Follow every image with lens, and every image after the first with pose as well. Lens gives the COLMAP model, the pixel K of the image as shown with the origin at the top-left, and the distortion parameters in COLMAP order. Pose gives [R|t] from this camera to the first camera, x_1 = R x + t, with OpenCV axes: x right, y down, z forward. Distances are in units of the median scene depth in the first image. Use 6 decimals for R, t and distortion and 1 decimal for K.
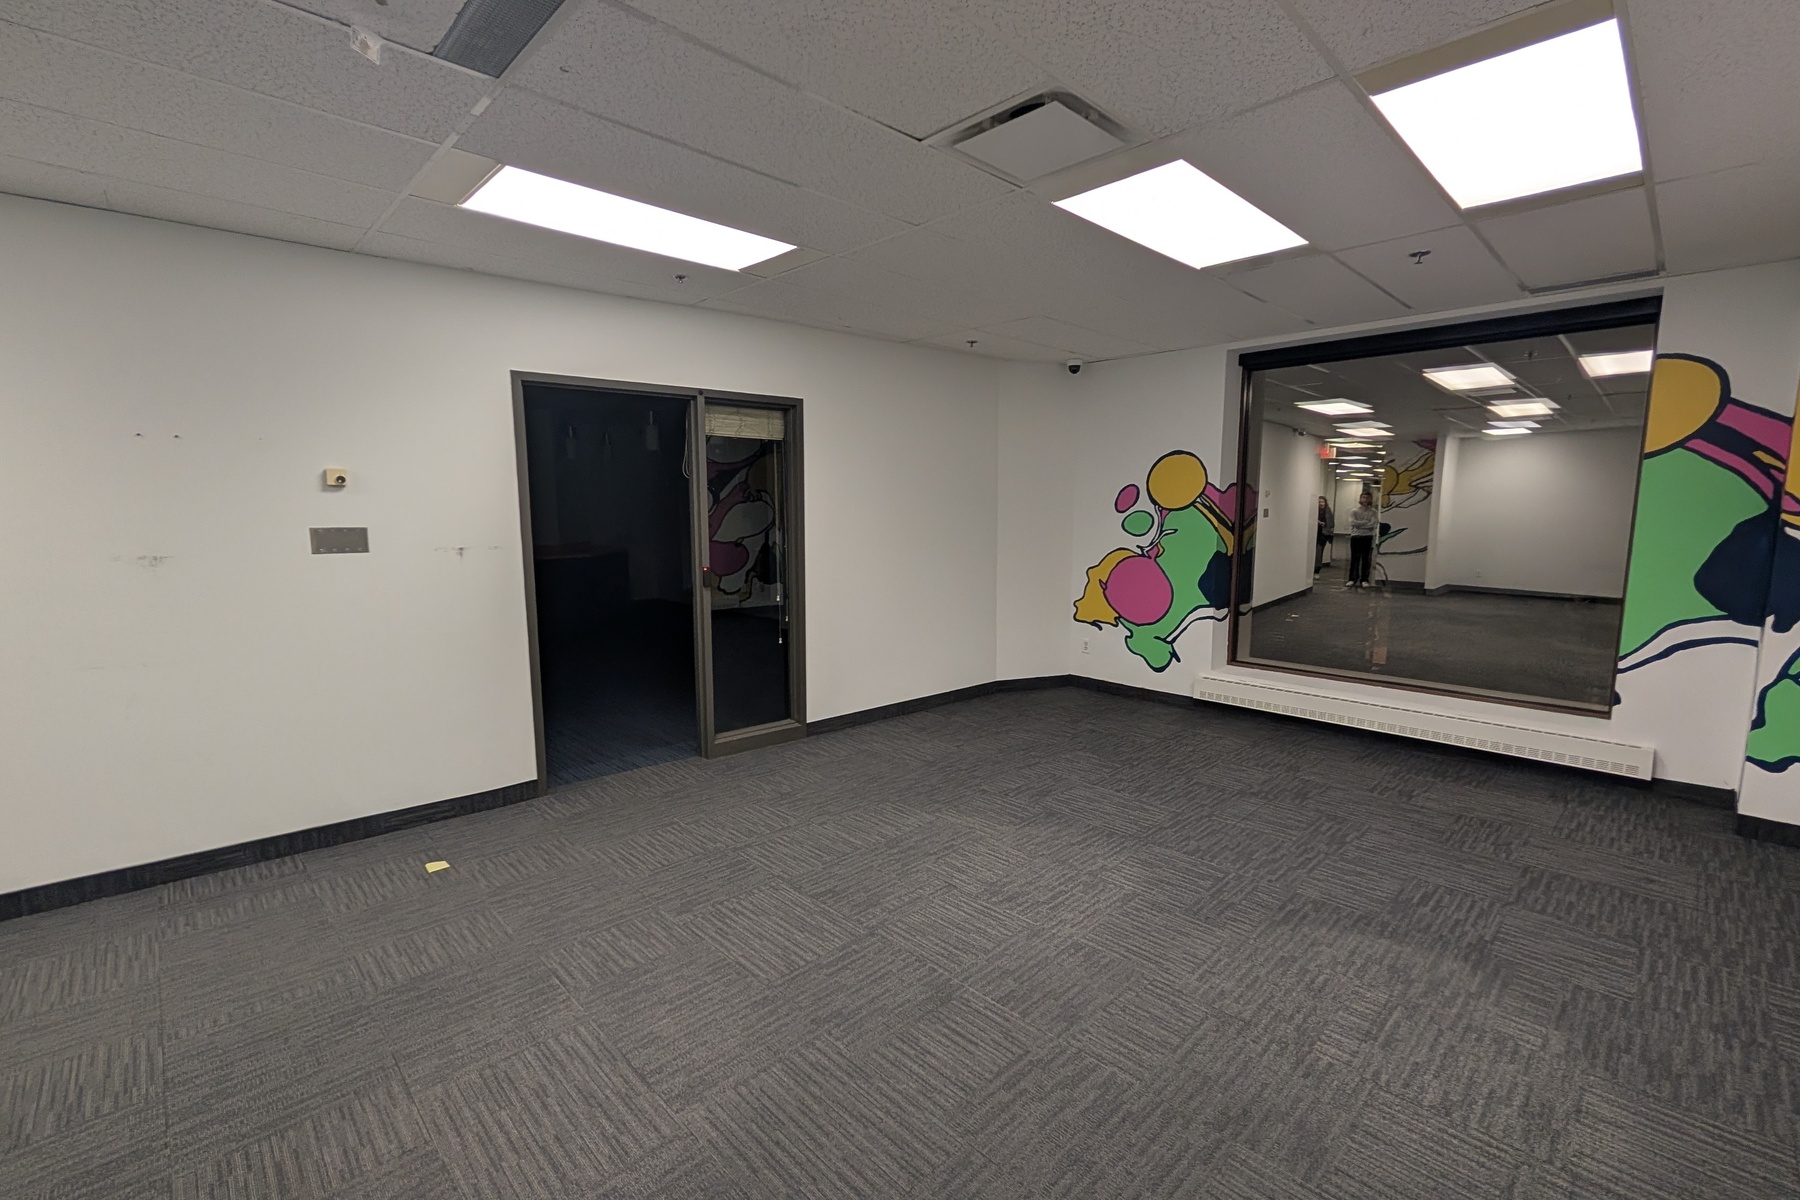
lens RADIAL K [[773.2, 0, 901.3], [0, 773.2, 608.1], [0, 0, 1]] dist [-0.000982, 0.000378]
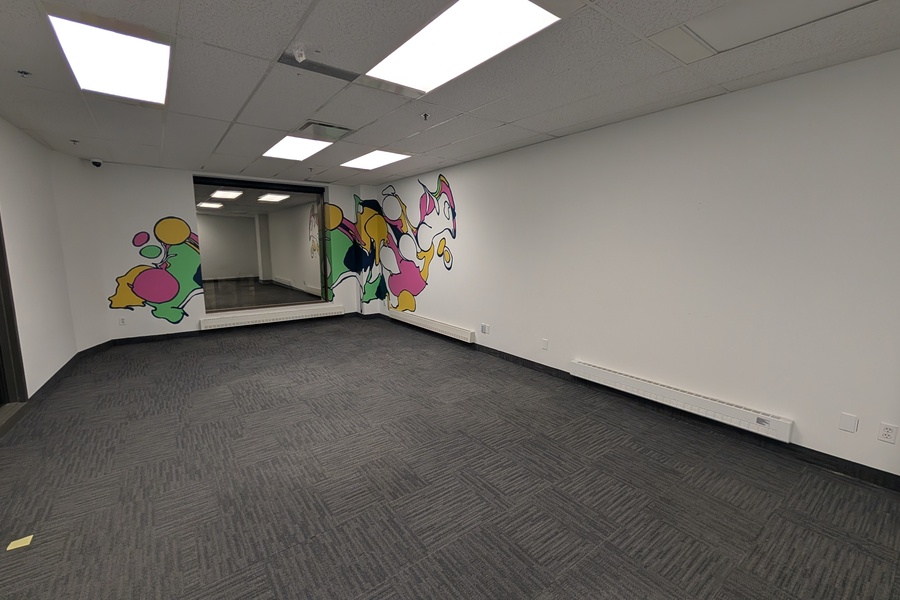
lens RADIAL K [[386.6, 0, 450.6], [0, 386.6, 304.1], [0, 0, 1]] dist [-0.000982, 0.000378]
pose [[0.122814, -0.147689, 0.981379, -0.609411], [0.130262, 0.982709, 0.131587, -0.009729], [-0.983844, 0.111675, 0.139928, 0.133308]]
